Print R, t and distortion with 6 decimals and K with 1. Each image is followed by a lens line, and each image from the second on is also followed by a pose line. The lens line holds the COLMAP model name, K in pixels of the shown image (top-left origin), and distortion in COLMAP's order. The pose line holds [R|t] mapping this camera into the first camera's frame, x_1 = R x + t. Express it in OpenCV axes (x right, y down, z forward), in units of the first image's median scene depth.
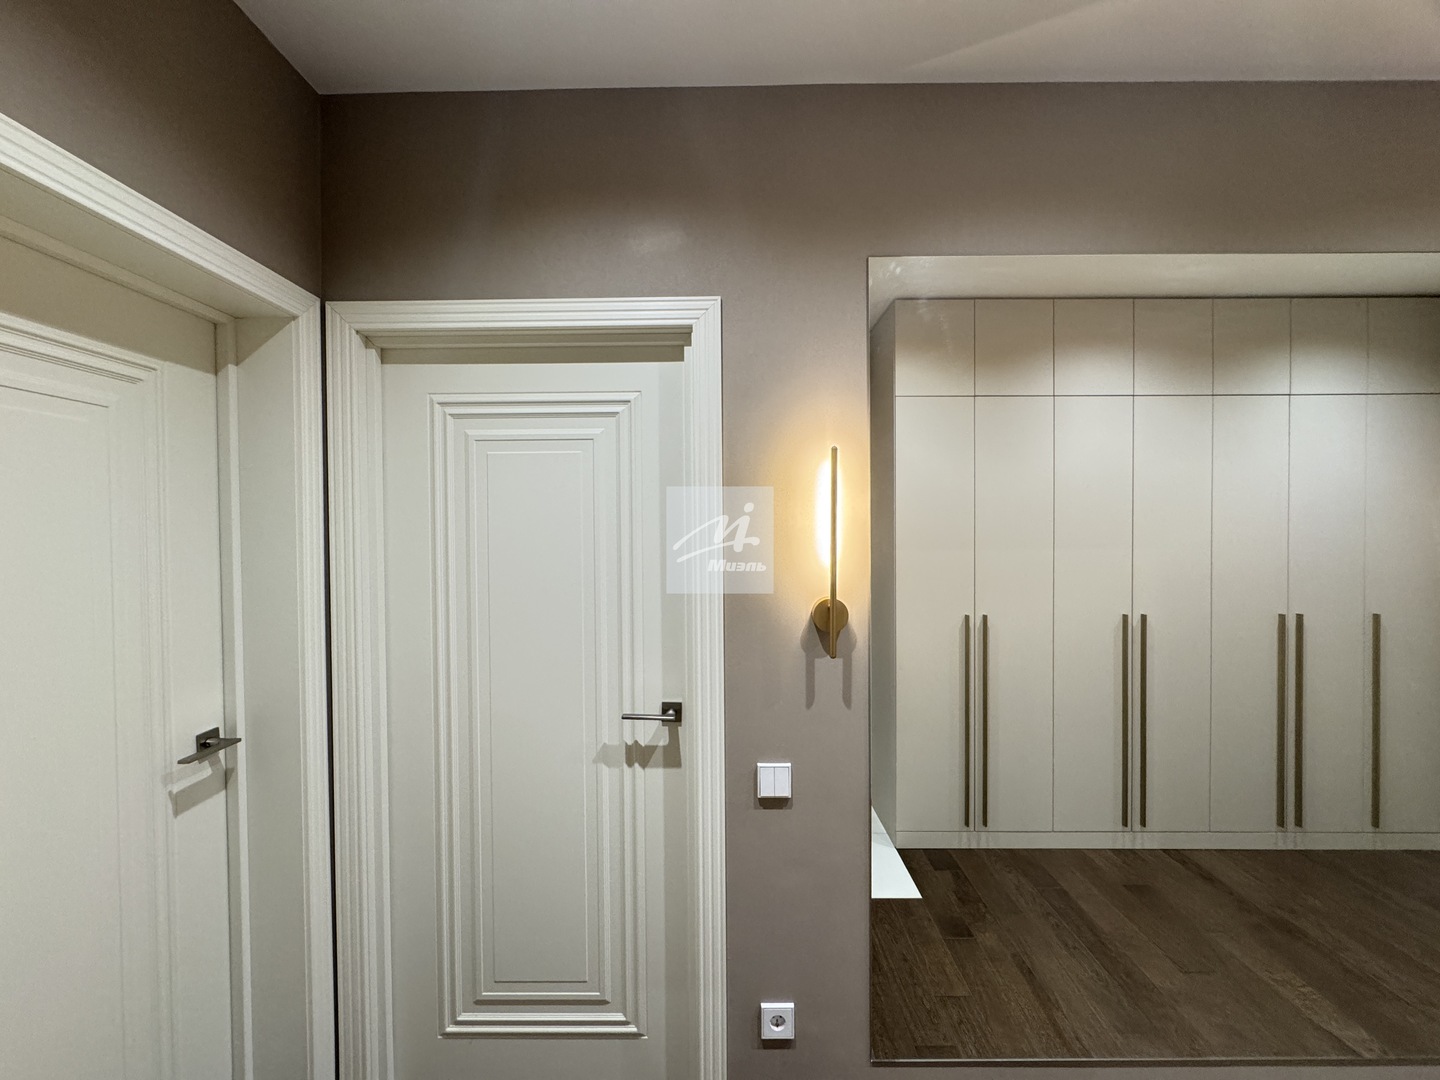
lens RADIAL K [[573.9, 0, 720.0], [0, 573.9, 533.9], [0, 0, 1]] dist [-0.002616, 0.000488]
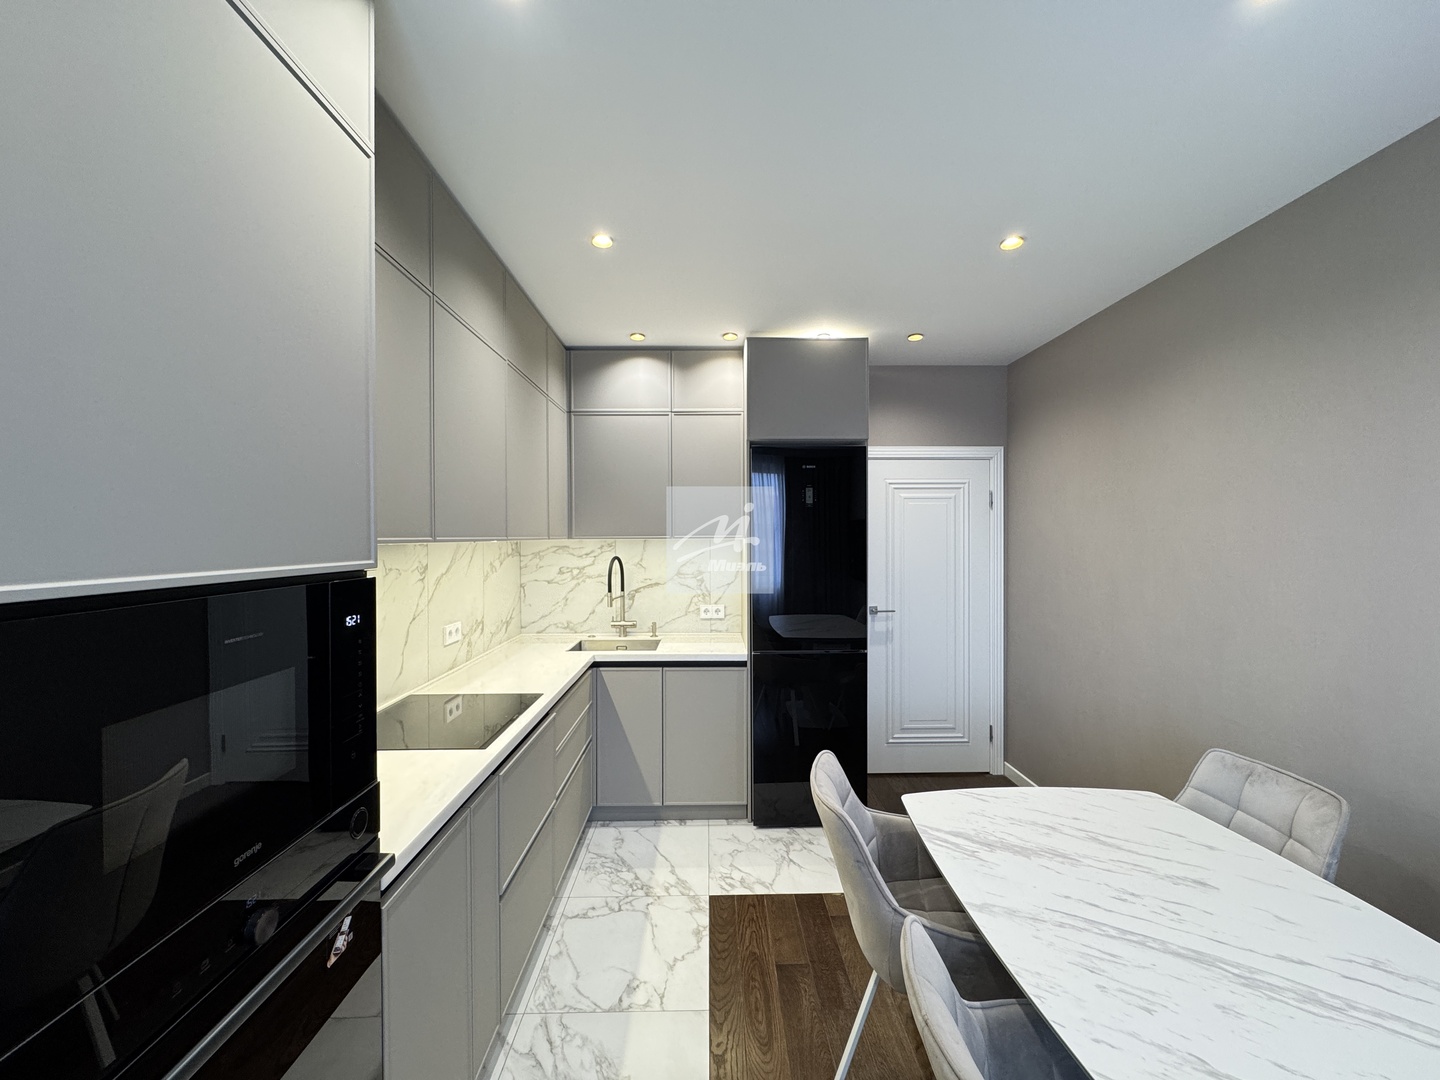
lens RADIAL K [[573.9, 0, 719.5], [0, 573.9, 539.5], [0, 0, 1]] dist [-0.002616, 0.000488]
pose [[0.999728, 0.004080, 0.022947, -1.259702], [-0.004217, 0.999973, 0.005952, -0.000945], [-0.022922, -0.006047, 0.999719, -1.416004]]
